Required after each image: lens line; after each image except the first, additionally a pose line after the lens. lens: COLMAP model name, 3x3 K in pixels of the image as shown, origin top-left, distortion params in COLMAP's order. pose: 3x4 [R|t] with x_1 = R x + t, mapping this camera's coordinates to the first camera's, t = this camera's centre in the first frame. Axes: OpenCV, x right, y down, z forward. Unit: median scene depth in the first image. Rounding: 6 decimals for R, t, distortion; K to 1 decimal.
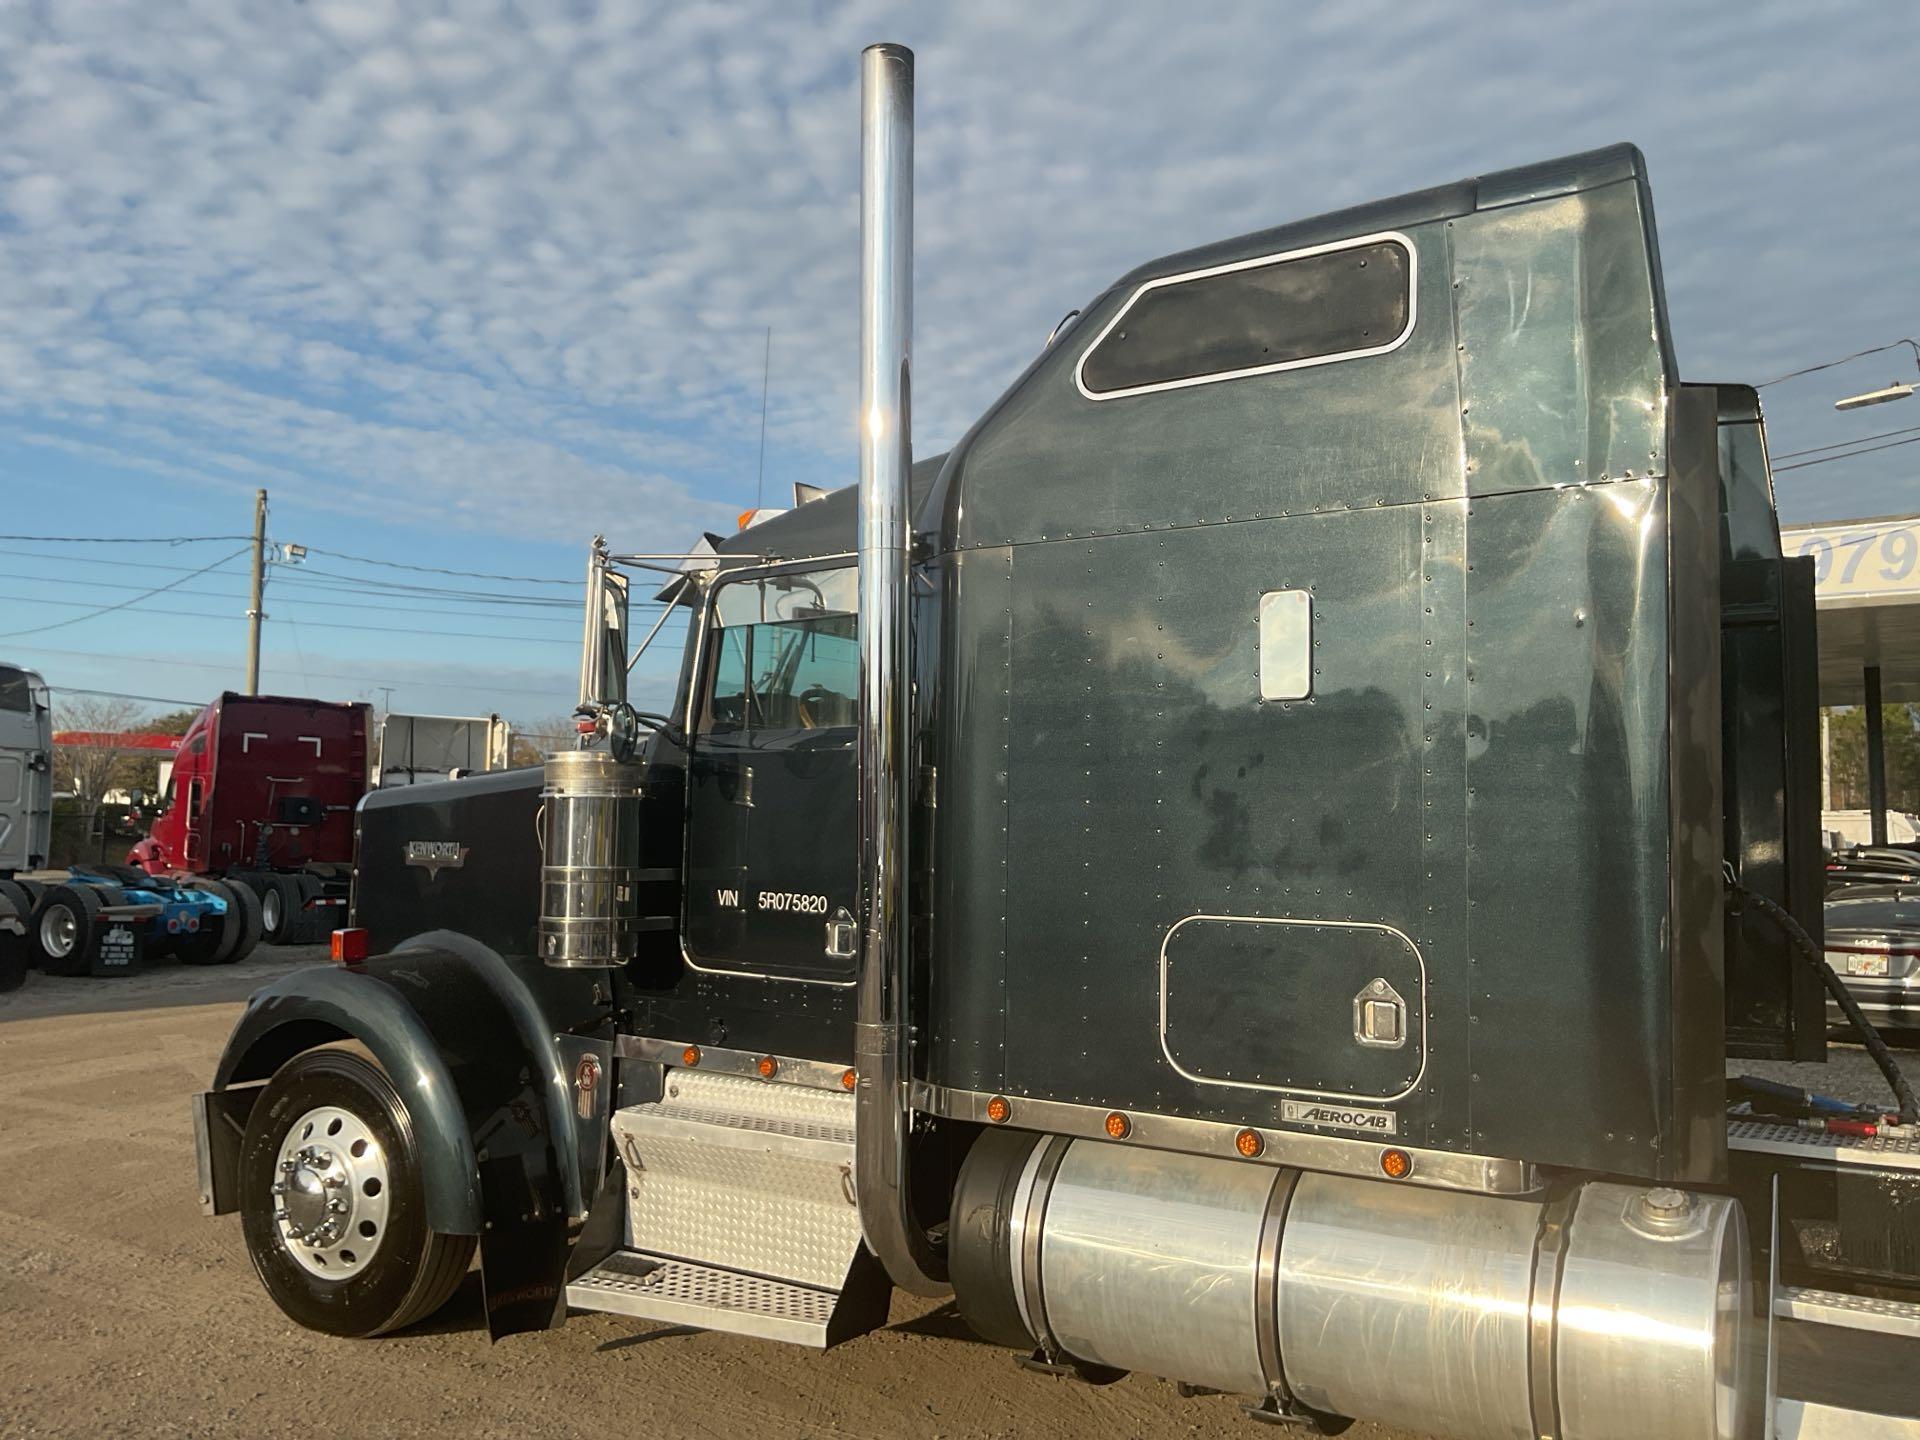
lens RADIAL K [[1587.3, 0, 976.1], [0, 1587.3, 722.7], [0, 0, 1]] dist [0.074638, -0.139858]
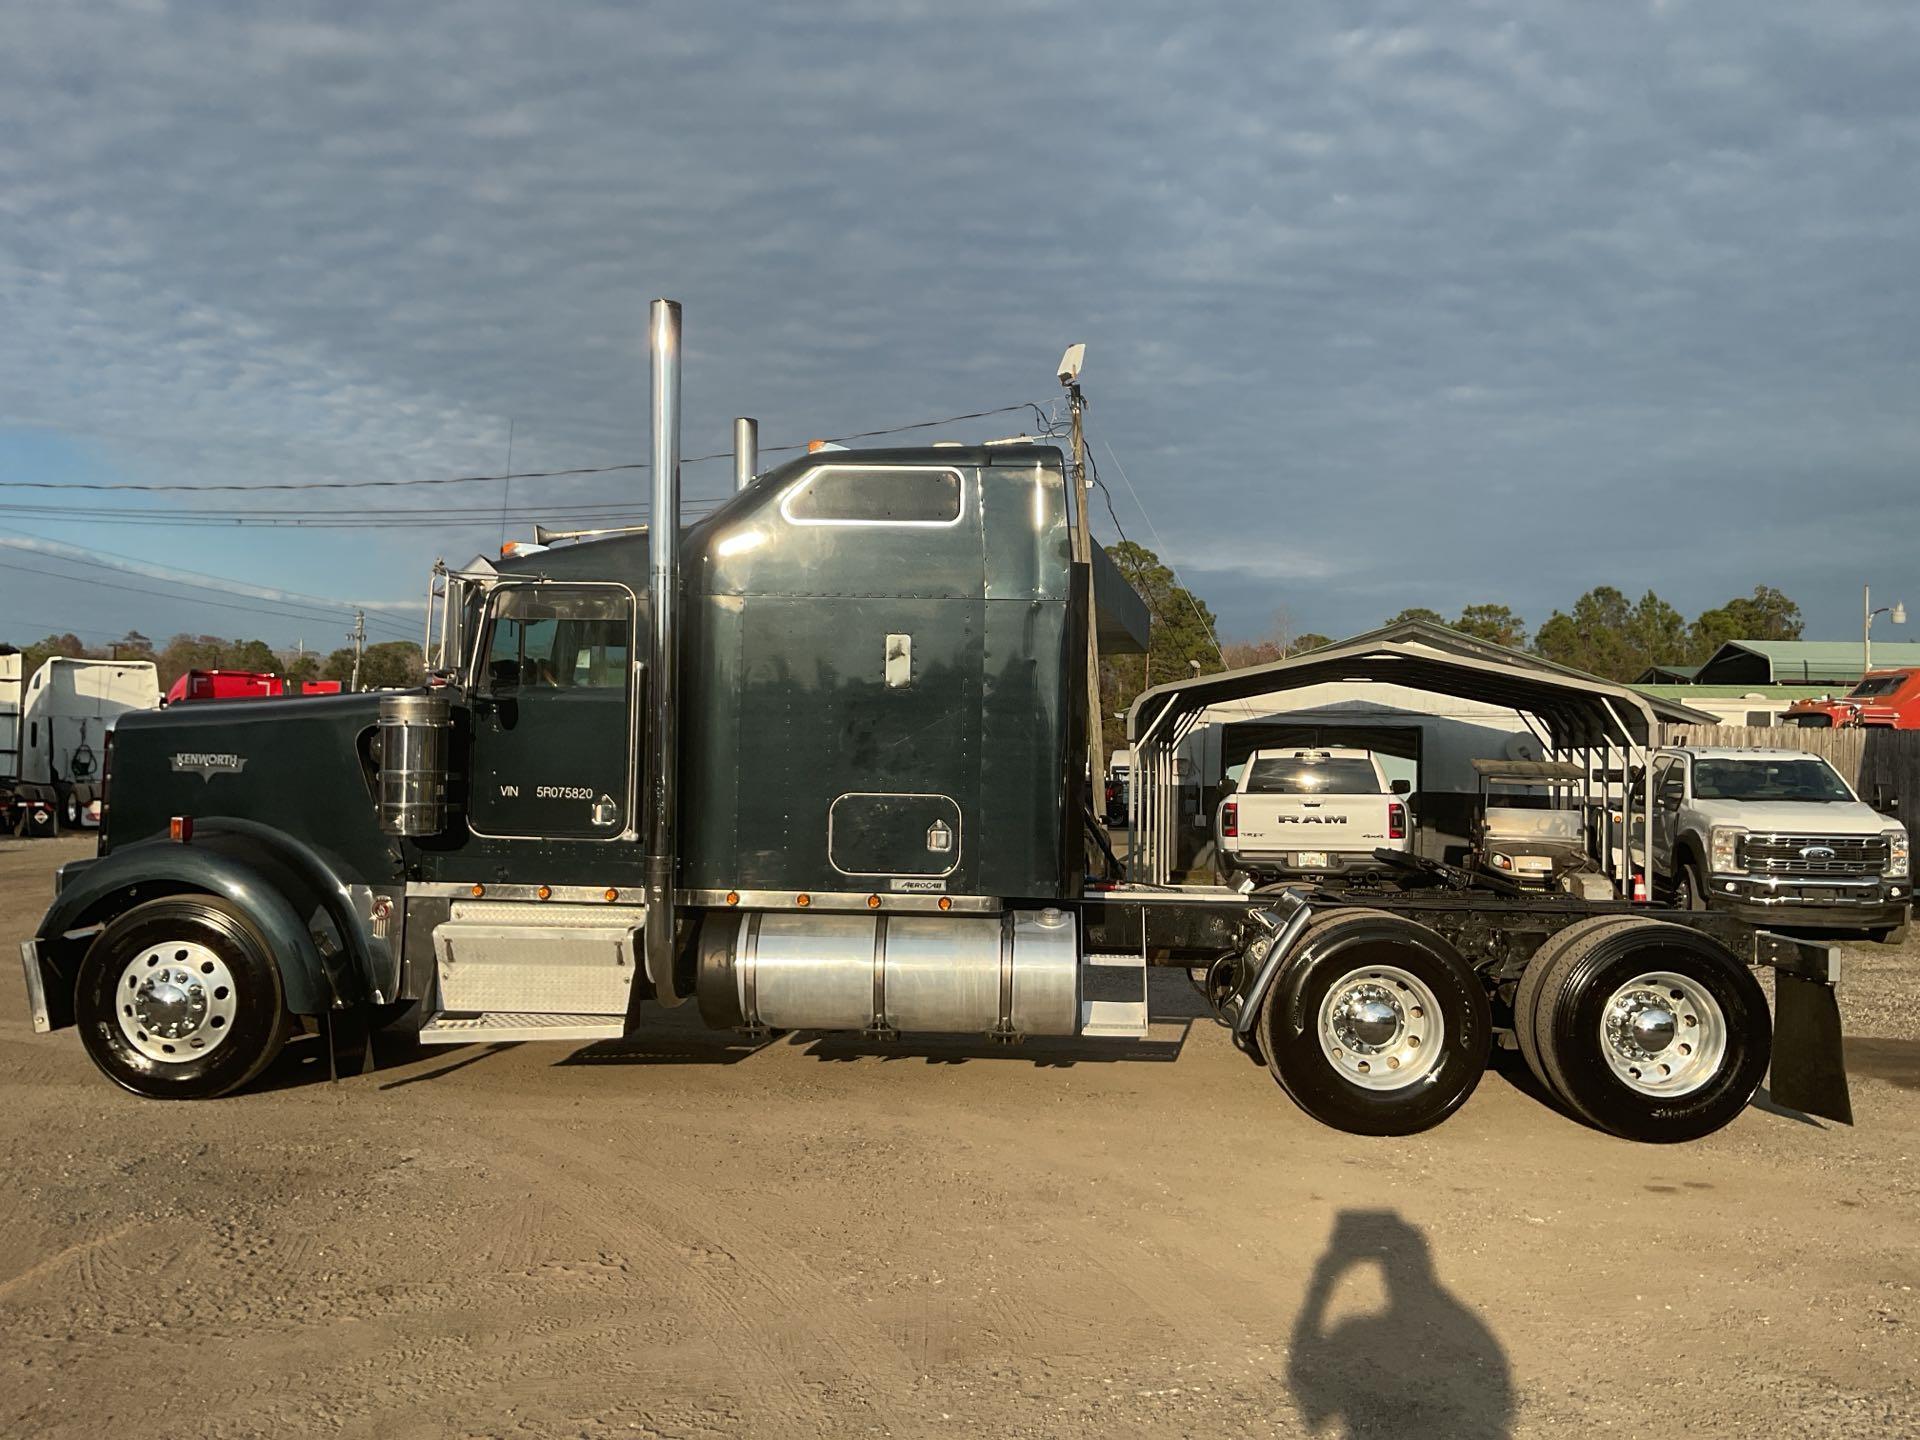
lens RADIAL K [[1587.3, 0, 953.0], [0, 1587.3, 730.0], [0, 0, 1]] dist [0.074638, -0.139858]
pose [[0.857584, 0.013892, 0.514156, -0.612483], [-0.042490, 0.998132, 0.043902, -0.040776], [-0.512585, -0.059496, 0.856572, -0.610503]]
